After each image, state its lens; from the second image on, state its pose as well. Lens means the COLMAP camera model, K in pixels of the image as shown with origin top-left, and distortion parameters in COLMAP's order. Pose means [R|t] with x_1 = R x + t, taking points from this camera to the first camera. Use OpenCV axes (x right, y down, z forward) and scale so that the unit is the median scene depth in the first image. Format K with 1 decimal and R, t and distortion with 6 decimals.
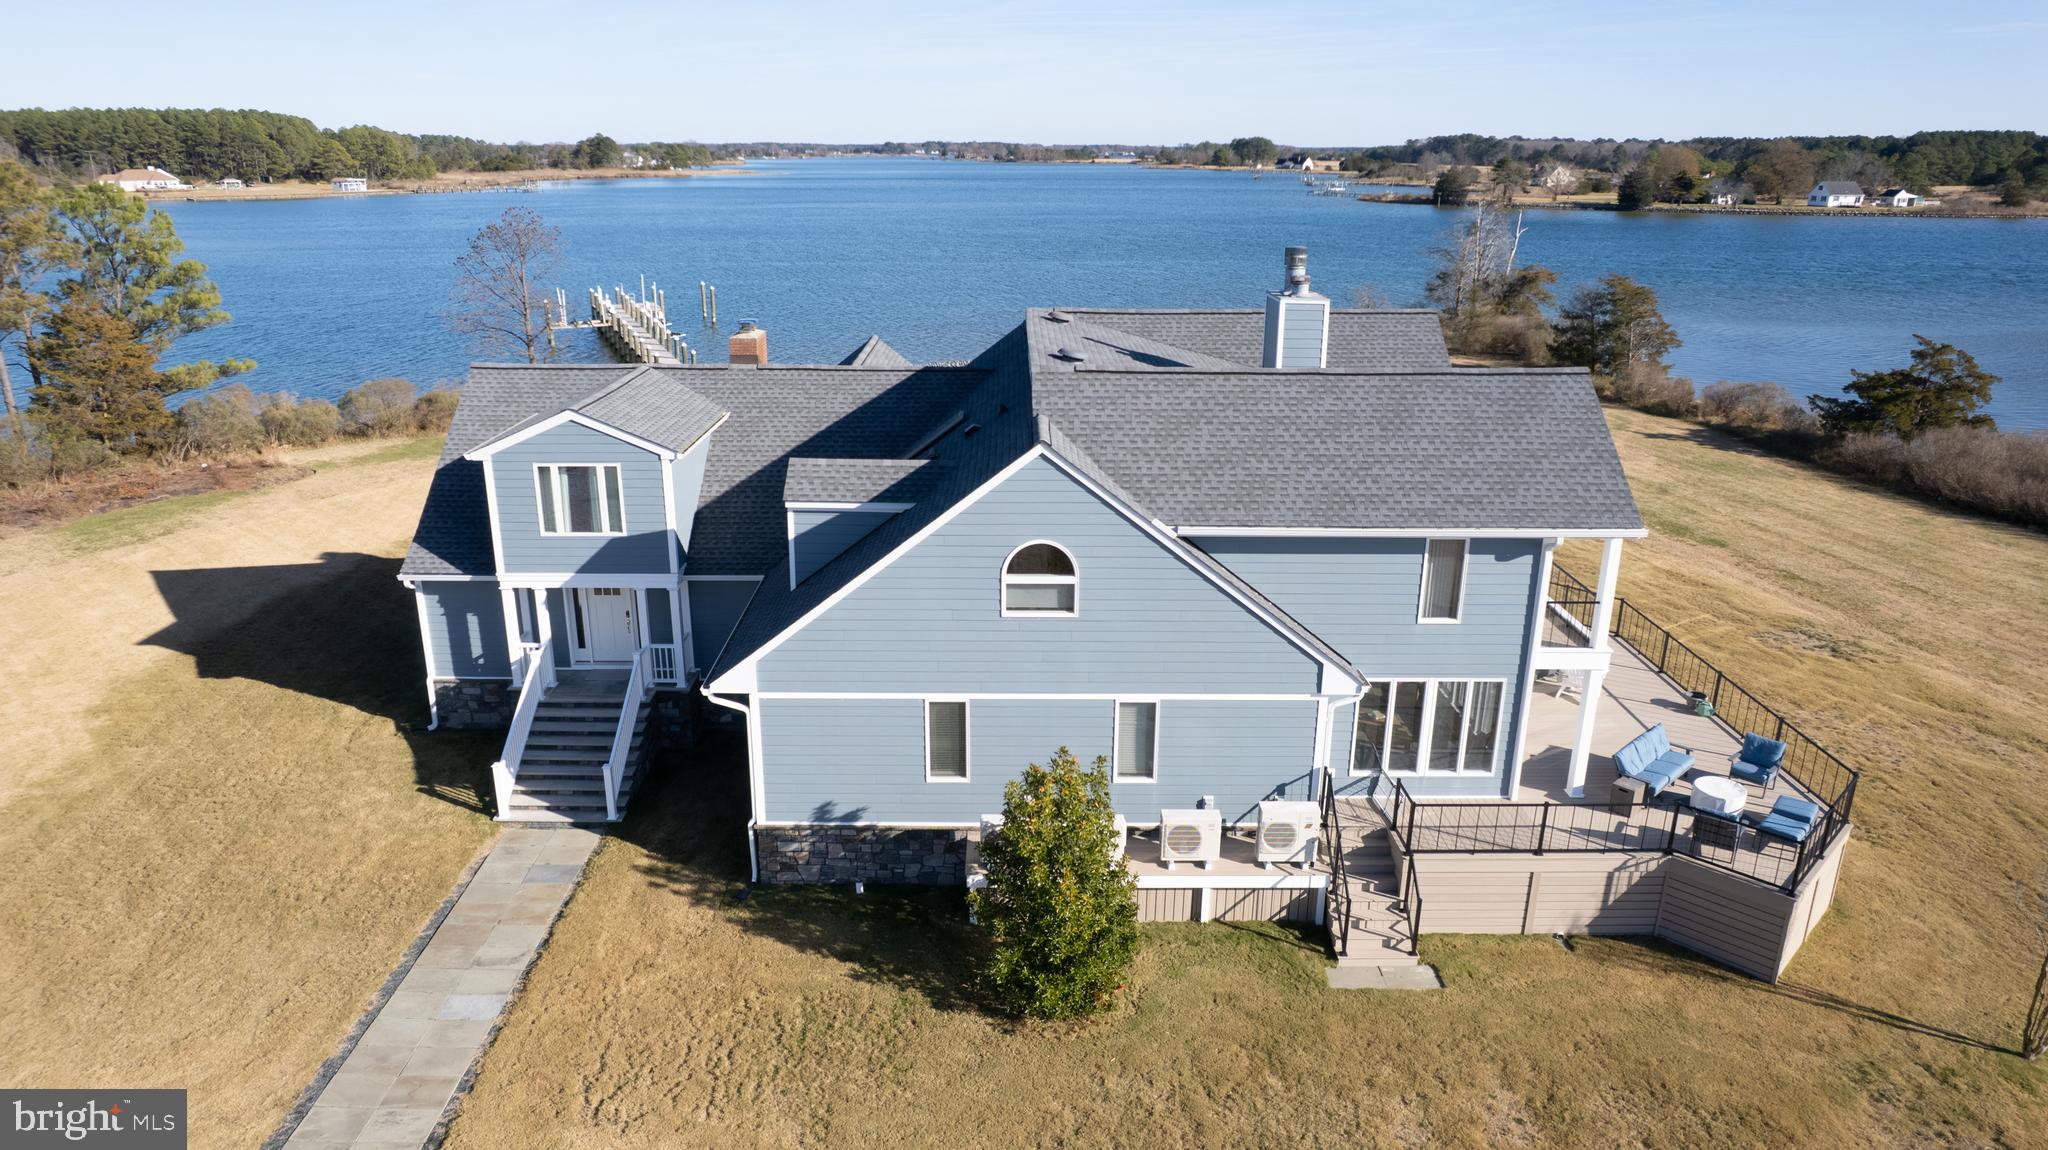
lens RADIAL K [[1302.9, 0, 1016.7], [0, 1302.9, 584.5], [0, 0, 1]] dist [-0.066687, 0.059918]
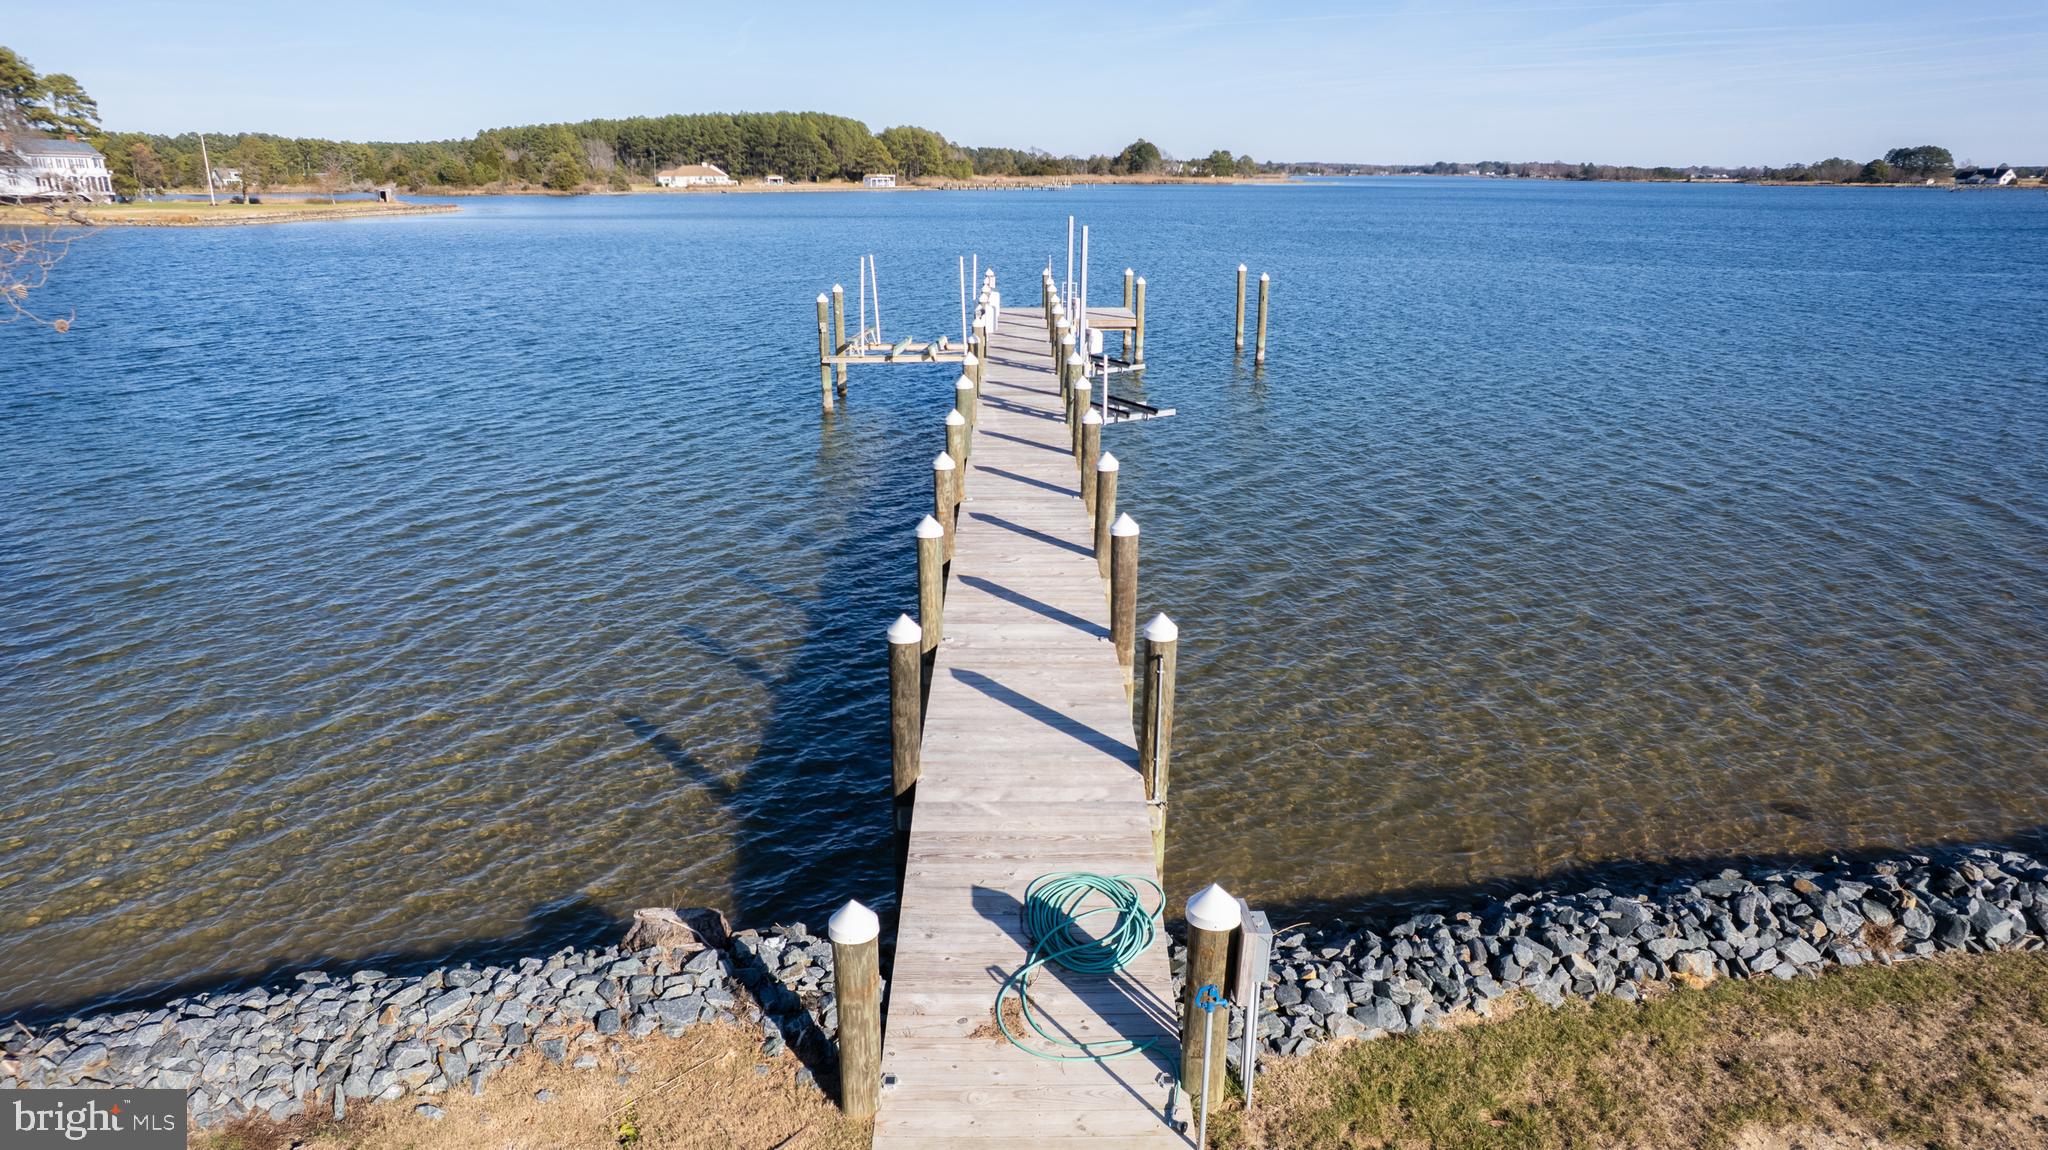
lens RADIAL K [[1302.9, 0, 1021.9], [0, 1302.9, 624.0], [0, 0, 1]] dist [-0.066687, 0.059918]
pose [[0.925462, 0.122981, -0.358323, -0.301964], [-0.118482, 0.992354, 0.034580, -0.257239], [0.359836, 0.010452, 0.932957, 1.219861]]
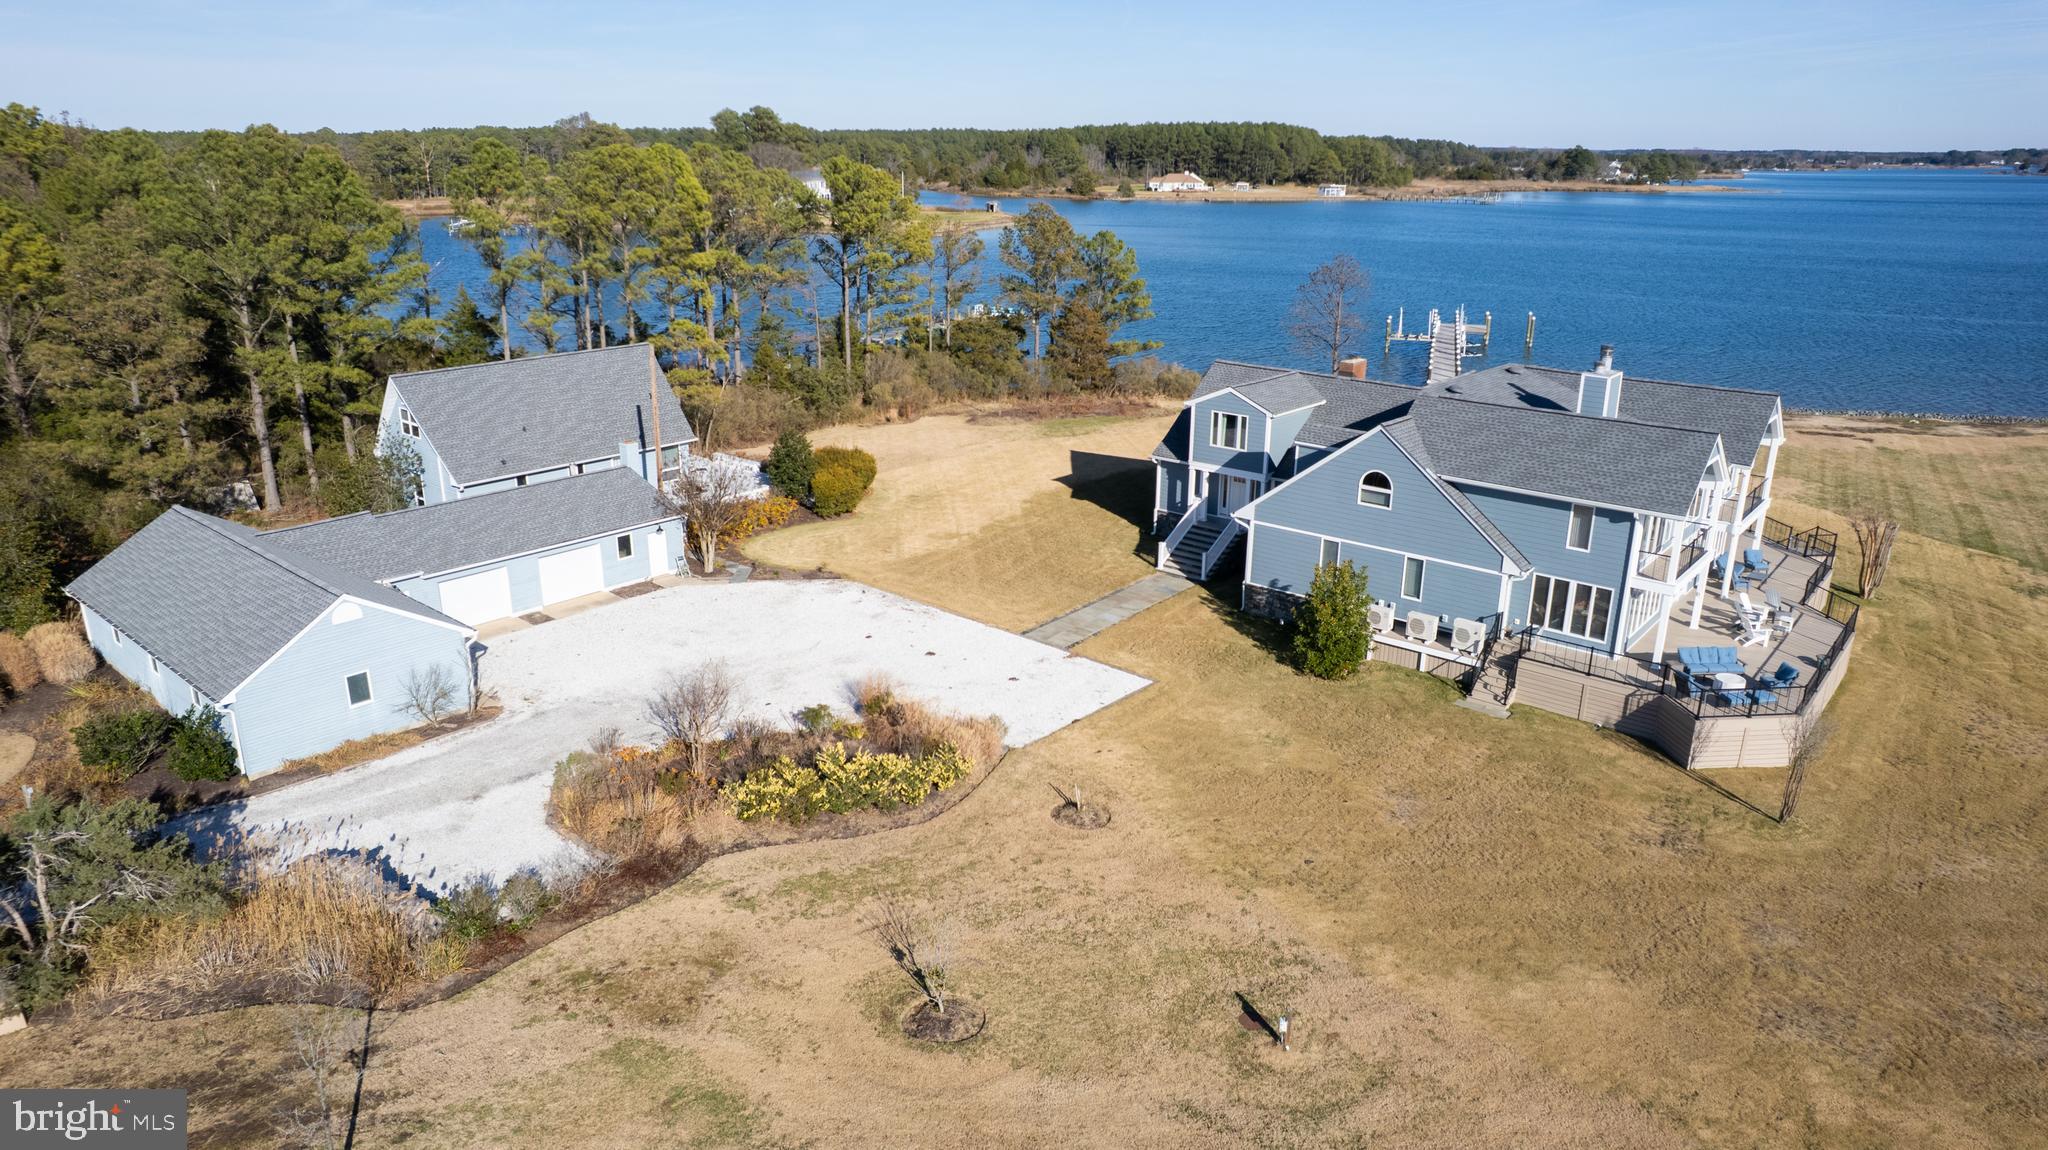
lens RADIAL K [[1302.9, 0, 1020.6], [0, 1302.9, 586.4], [0, 0, 1]] dist [-0.066687, 0.059918]
pose [[0.763863, 0.208492, -0.610773, 0.361213], [-0.208581, 0.975345, 0.072080, 0.047984], [0.610743, 0.072336, 0.788518, -0.407163]]
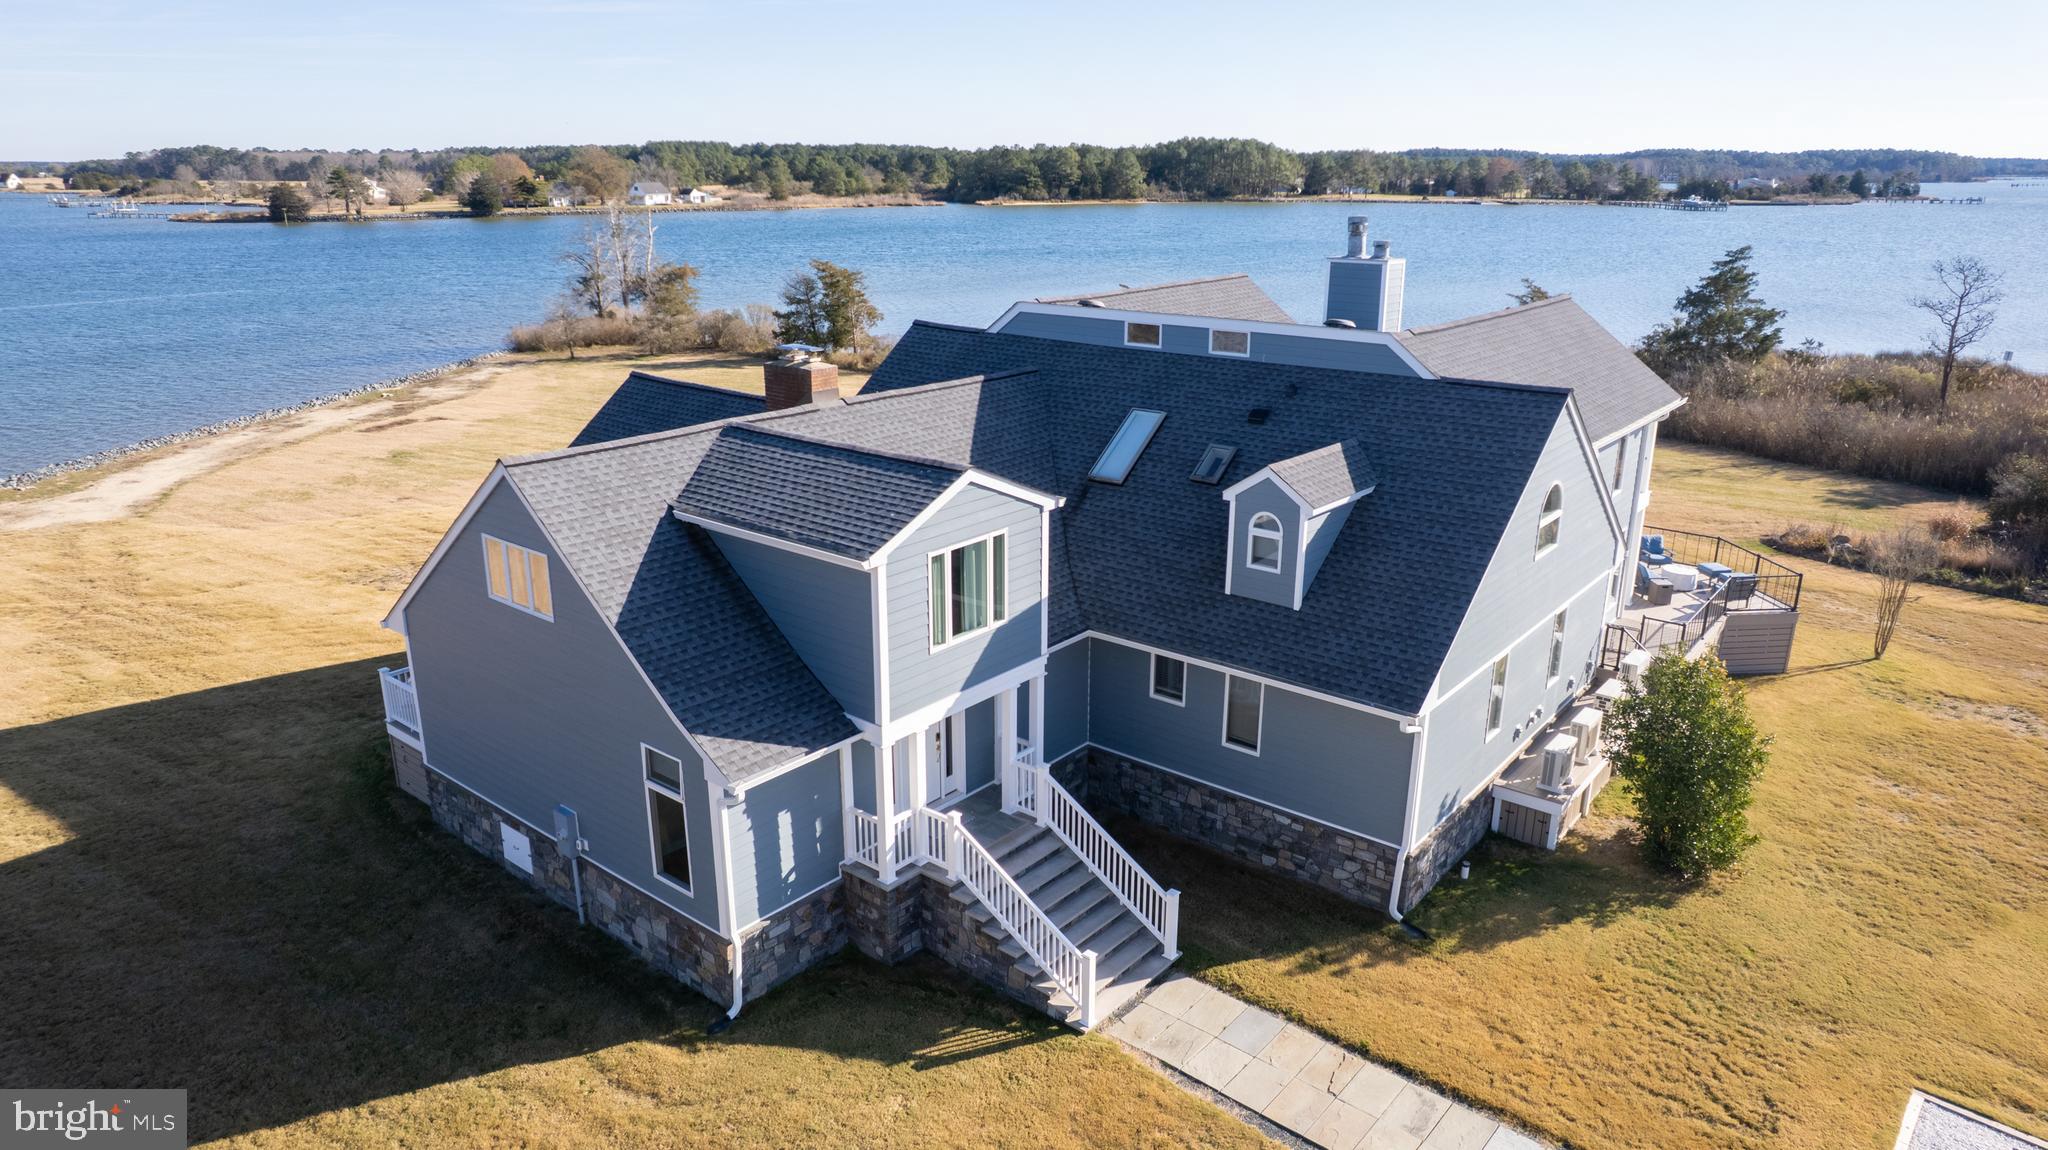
lens RADIAL K [[1302.9, 0, 1016.1], [0, 1302.9, 584.0], [0, 0, 1]] dist [-0.066687, 0.059918]
pose [[0.641547, -0.241892, 0.727946, -0.427096], [0.247768, 0.963457, 0.101790, -0.068256], [-0.725967, 0.115059, 0.678036, 0.239274]]
